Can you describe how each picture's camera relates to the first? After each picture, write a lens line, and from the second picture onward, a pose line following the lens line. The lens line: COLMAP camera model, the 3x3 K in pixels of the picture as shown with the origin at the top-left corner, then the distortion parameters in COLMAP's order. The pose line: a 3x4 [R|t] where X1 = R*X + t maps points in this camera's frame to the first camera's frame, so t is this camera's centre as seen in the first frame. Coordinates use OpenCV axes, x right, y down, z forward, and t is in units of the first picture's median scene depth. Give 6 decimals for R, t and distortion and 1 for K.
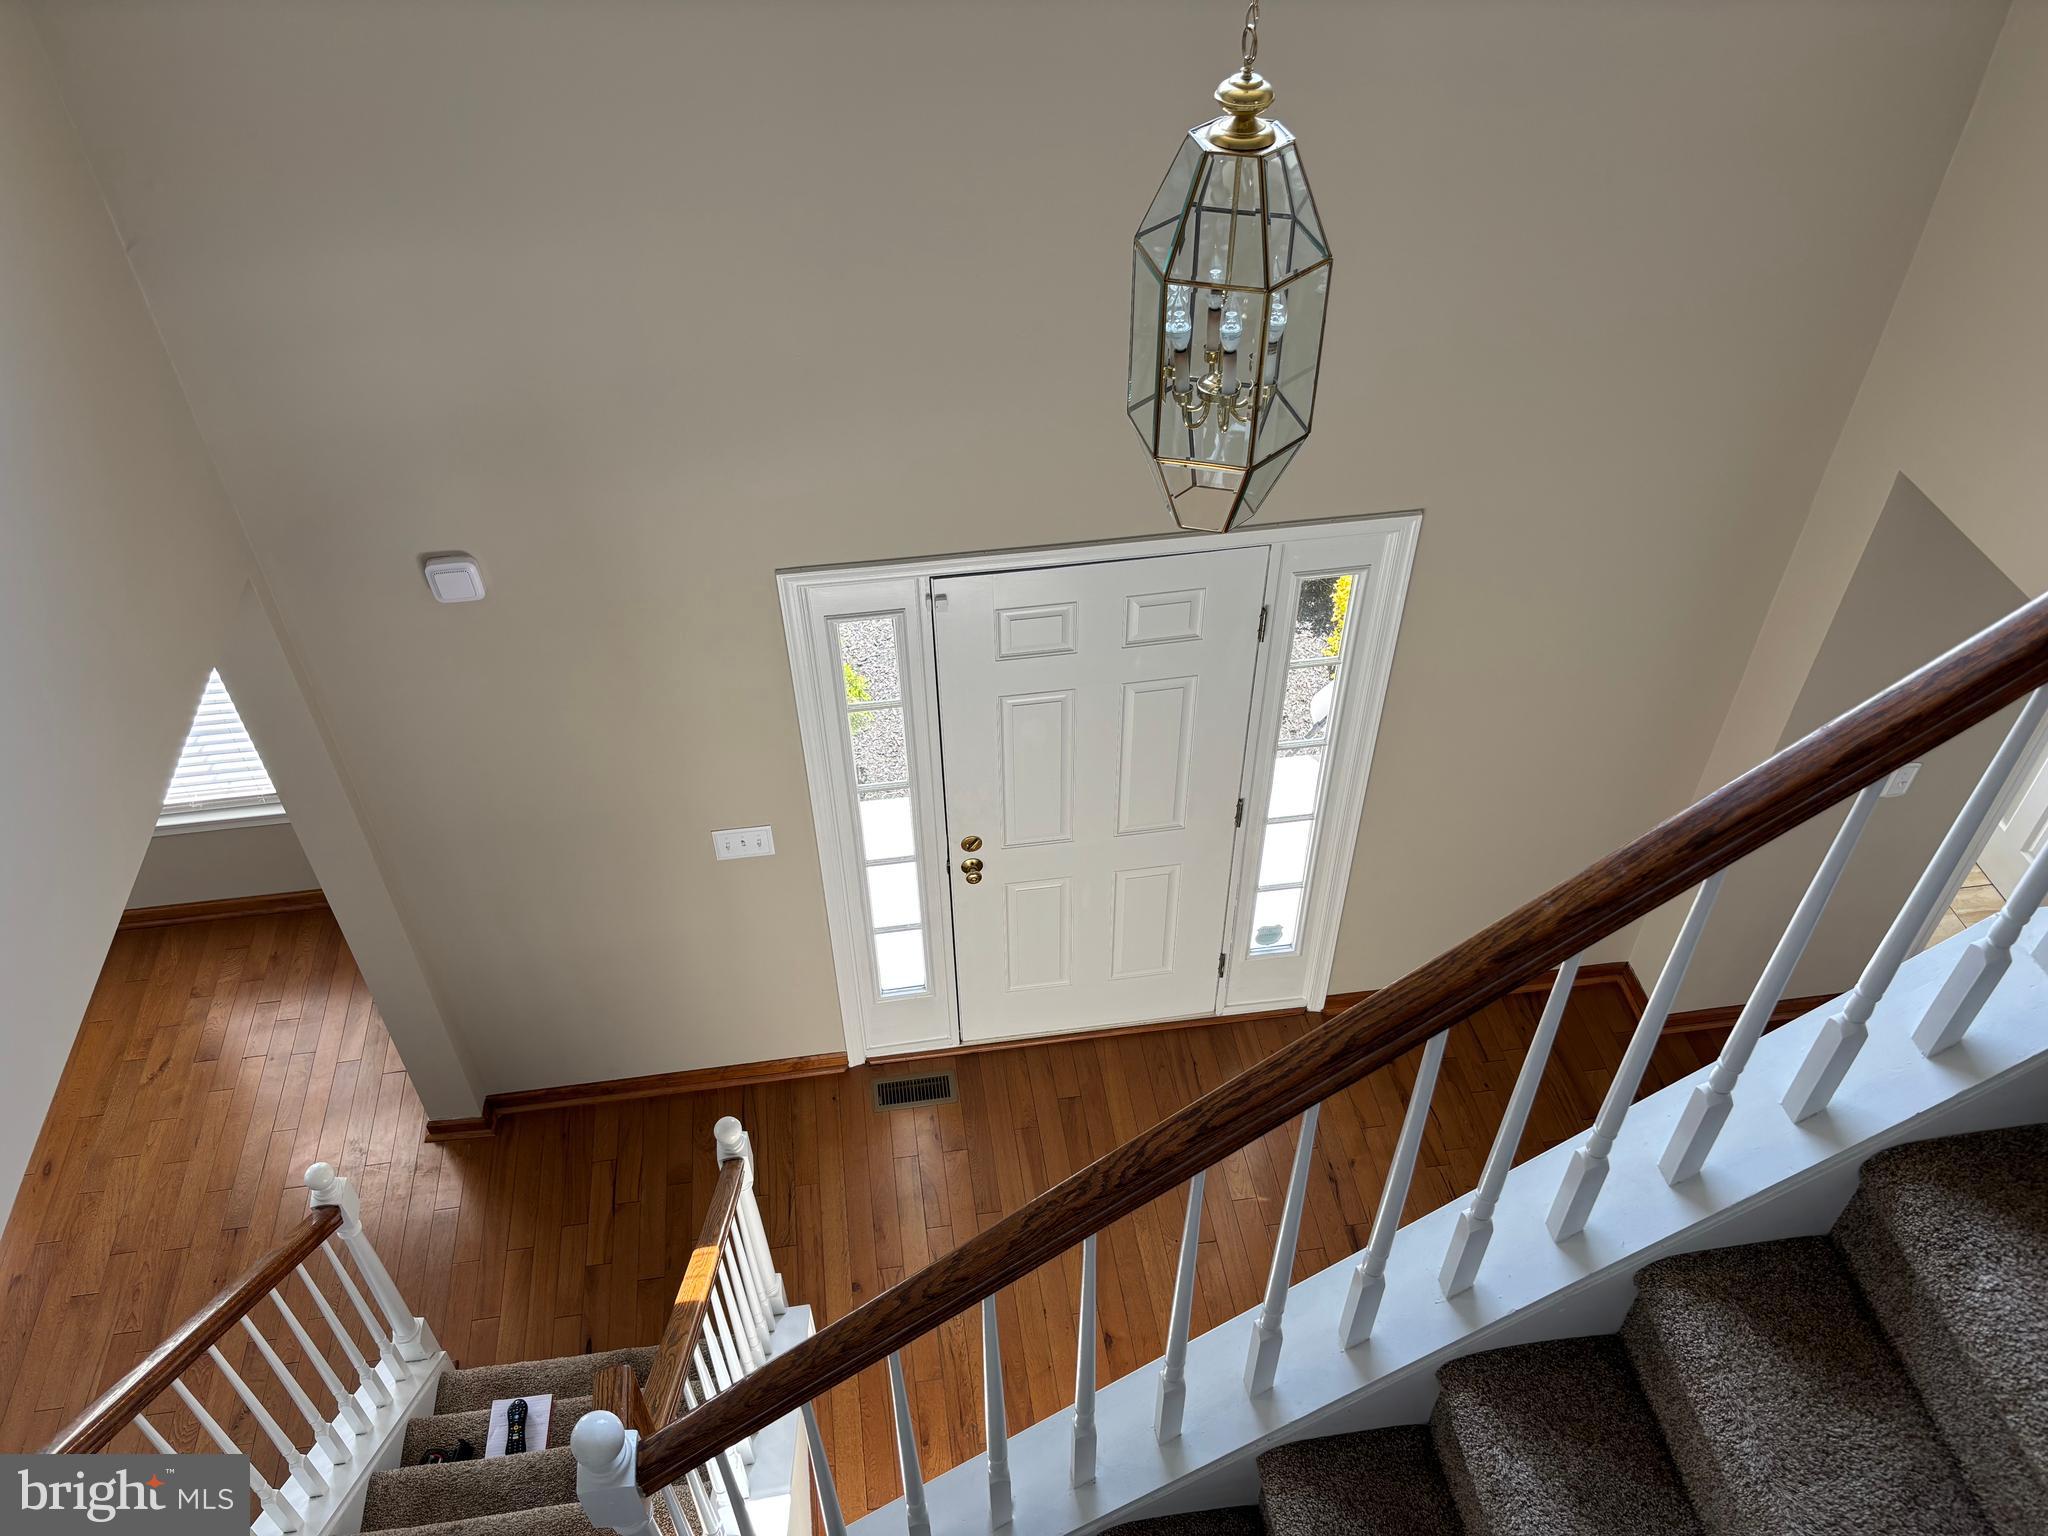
lens RADIAL K [[1564.0, 0, 1013.7], [0, 1564.0, 776.8], [0, 0, 1]] dist [0.046660, -0.052877]
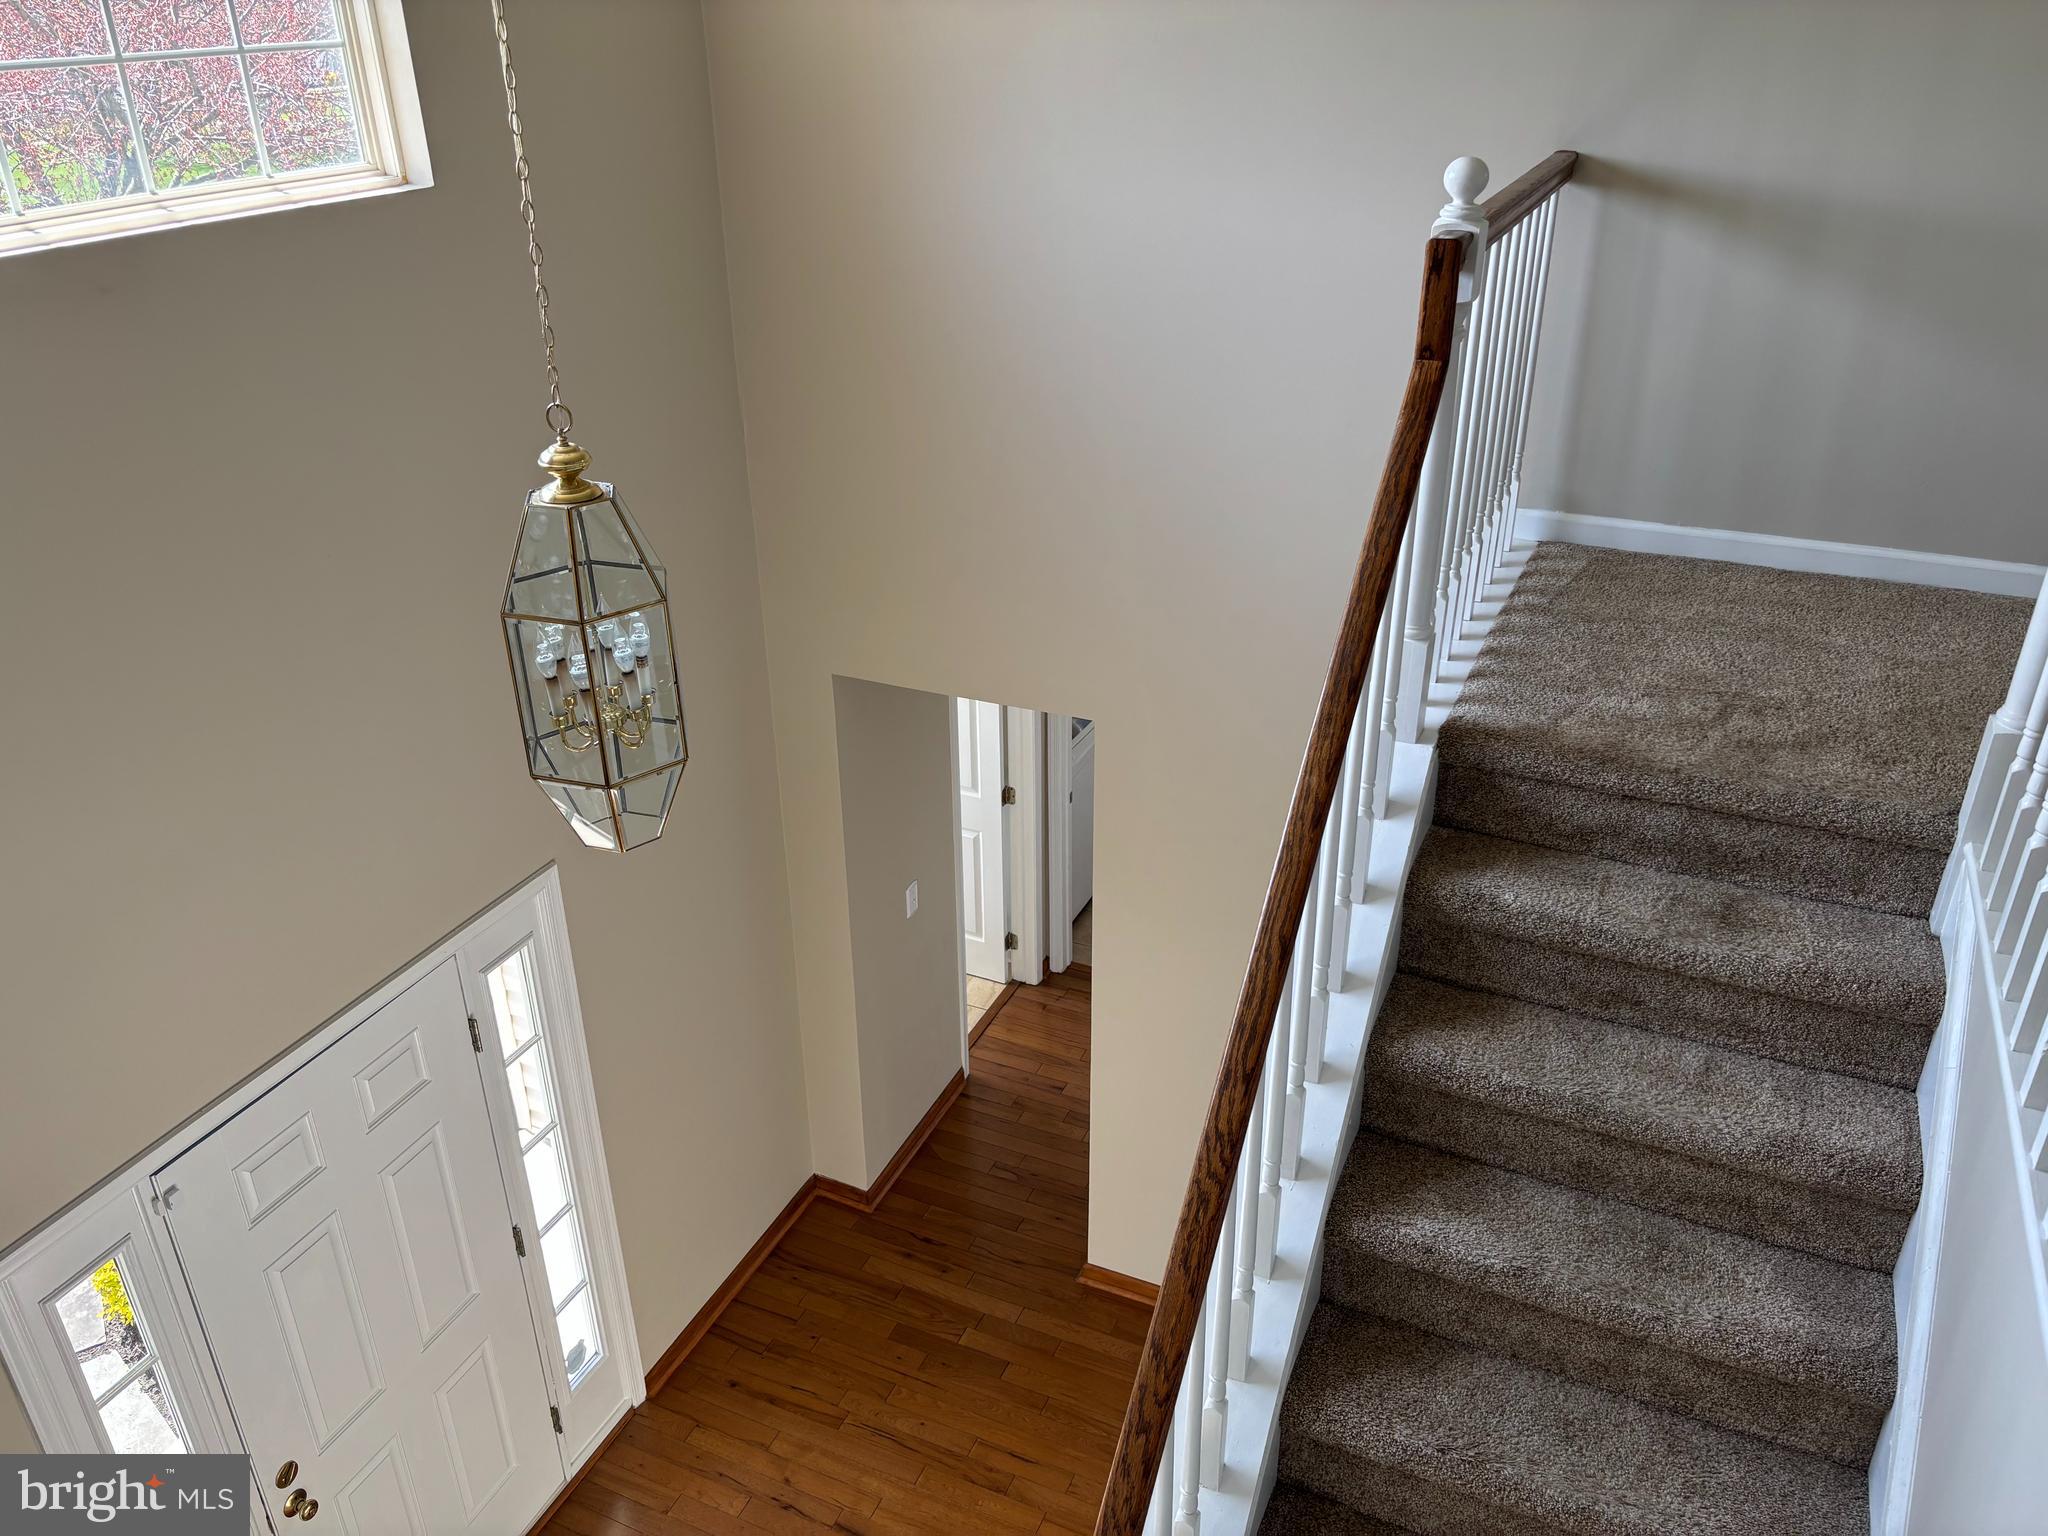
lens RADIAL K [[1564.0, 0, 1016.1], [0, 1564.0, 768.3], [0, 0, 1]] dist [0.046660, -0.052877]
pose [[0.532331, -0.376314, 0.758295, -0.616249], [0.585212, 0.810837, -0.008436, -0.049507], [-0.611679, 0.448254, 0.651857, 0.157488]]
